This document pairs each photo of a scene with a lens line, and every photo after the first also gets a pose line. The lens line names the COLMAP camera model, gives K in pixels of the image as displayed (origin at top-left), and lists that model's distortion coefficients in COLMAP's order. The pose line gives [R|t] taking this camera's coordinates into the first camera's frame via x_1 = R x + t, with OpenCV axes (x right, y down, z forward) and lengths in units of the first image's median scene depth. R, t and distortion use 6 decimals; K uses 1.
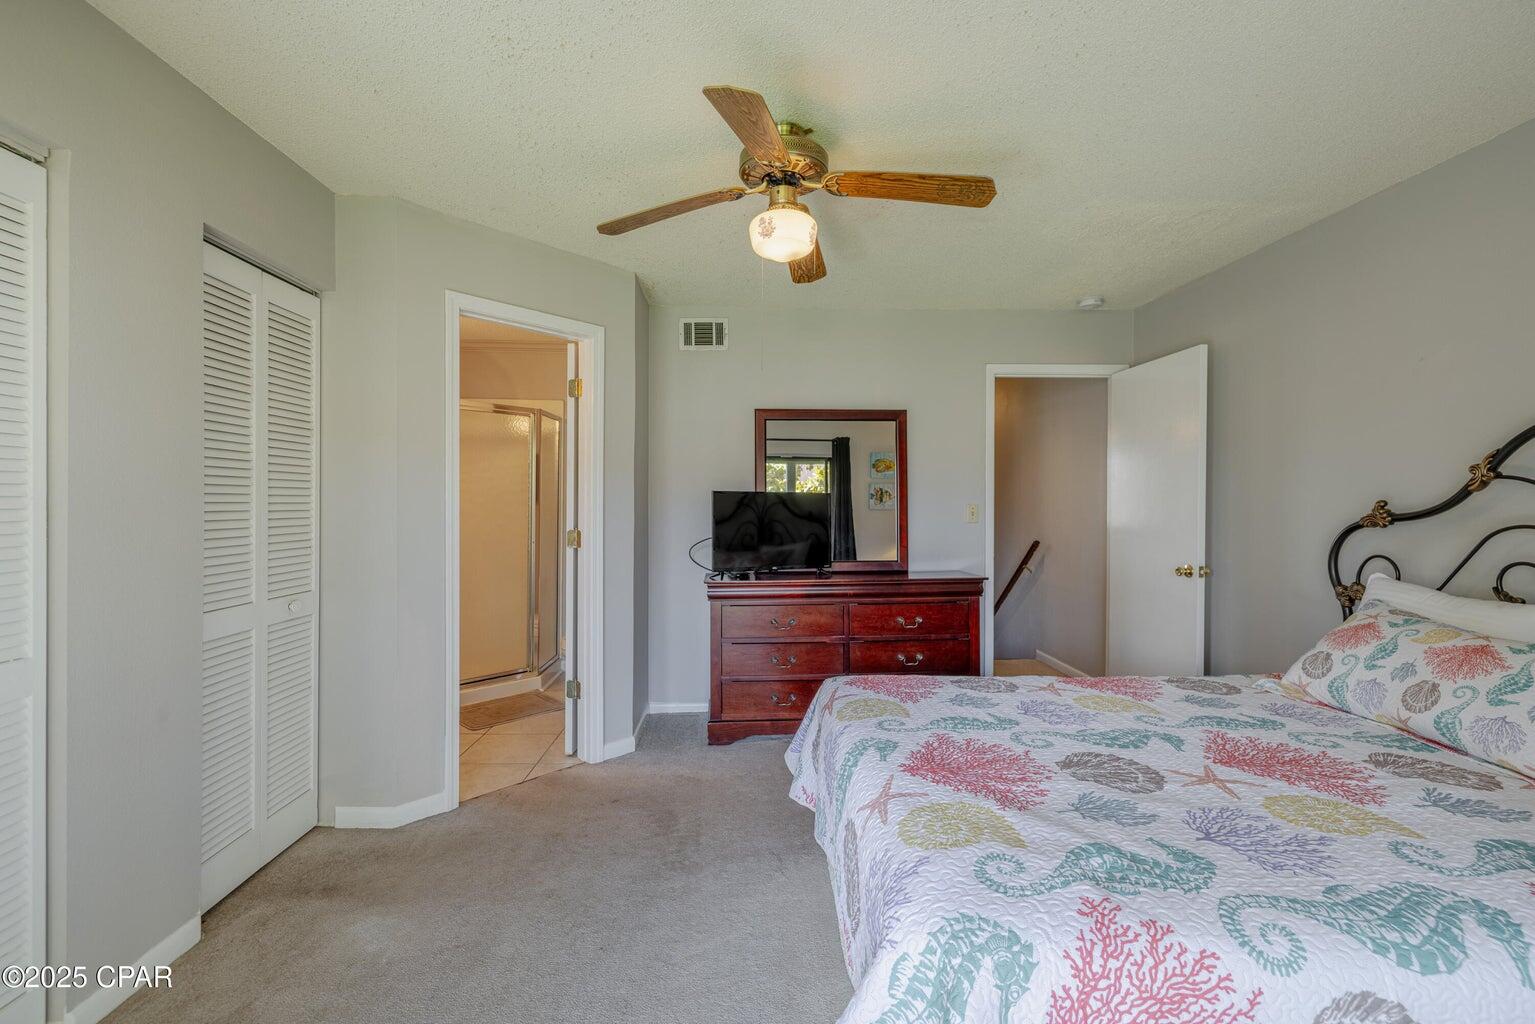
lens RADIAL K [[654.9, 0, 761.1], [0, 654.9, 503.5], [0, 0, 1]] dist [0.001921, 0.000207]
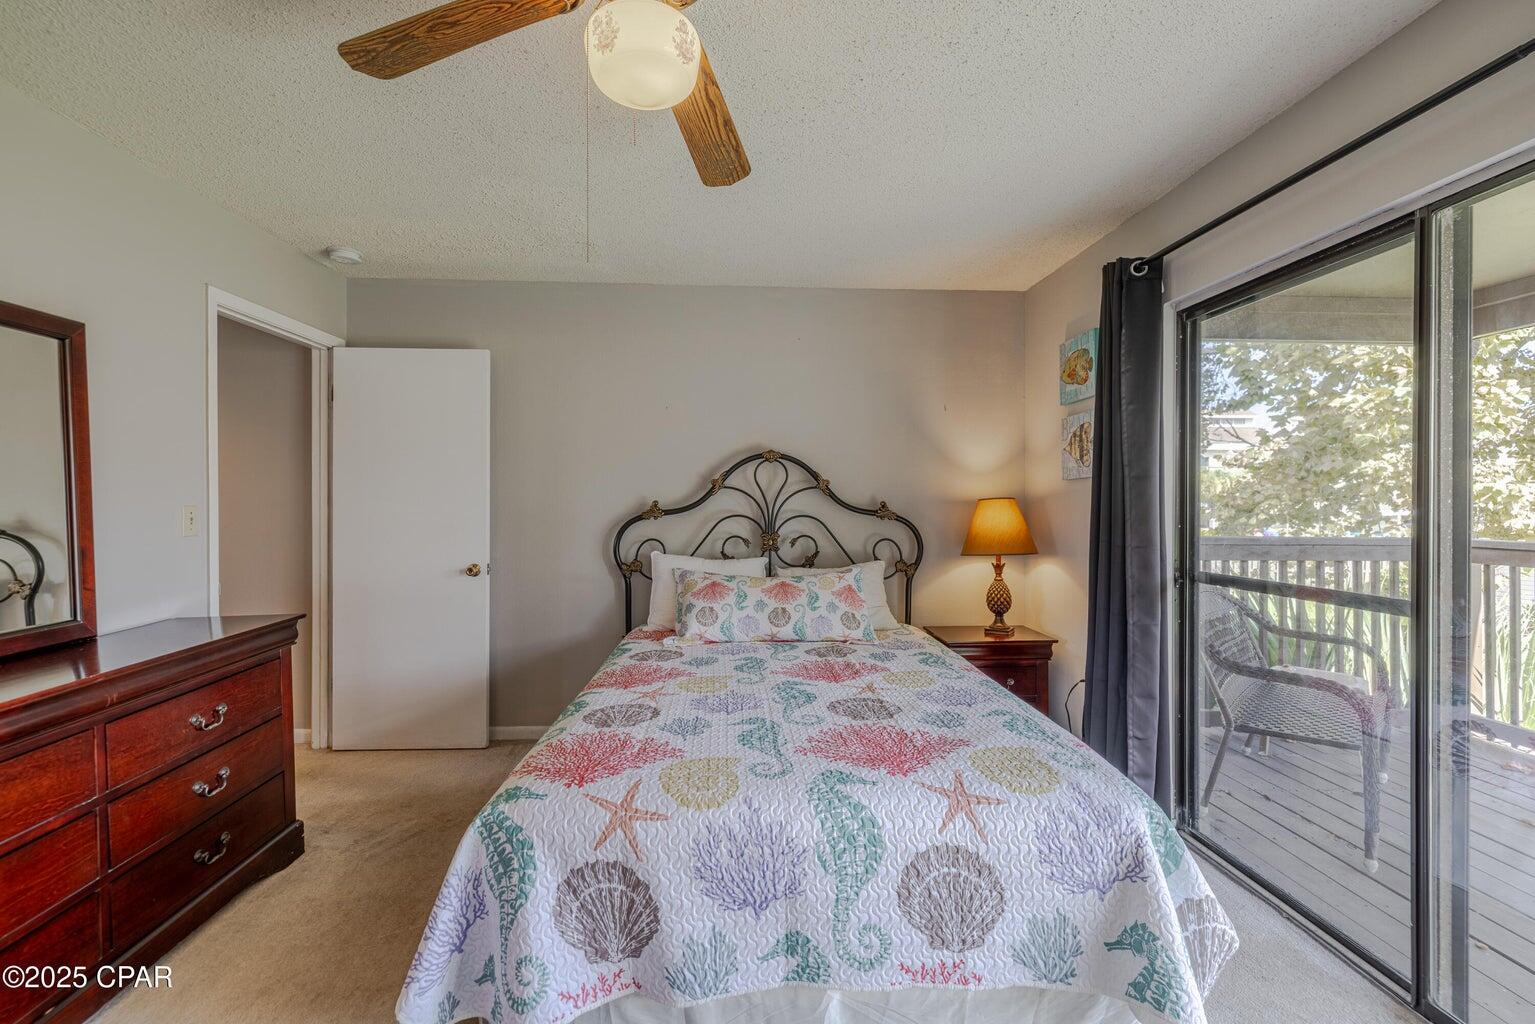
lens RADIAL K [[646.1, 0, 762.0], [0, 646.1, 503.4], [0, 0, 1]] dist [0.015746, 0.000010]
pose [[-0.007632, -0.005762, 0.999954, -0.578776], [0.001665, 0.999982, 0.005775, -0.007940], [-0.999969, 0.001709, -0.007622, 0.926058]]
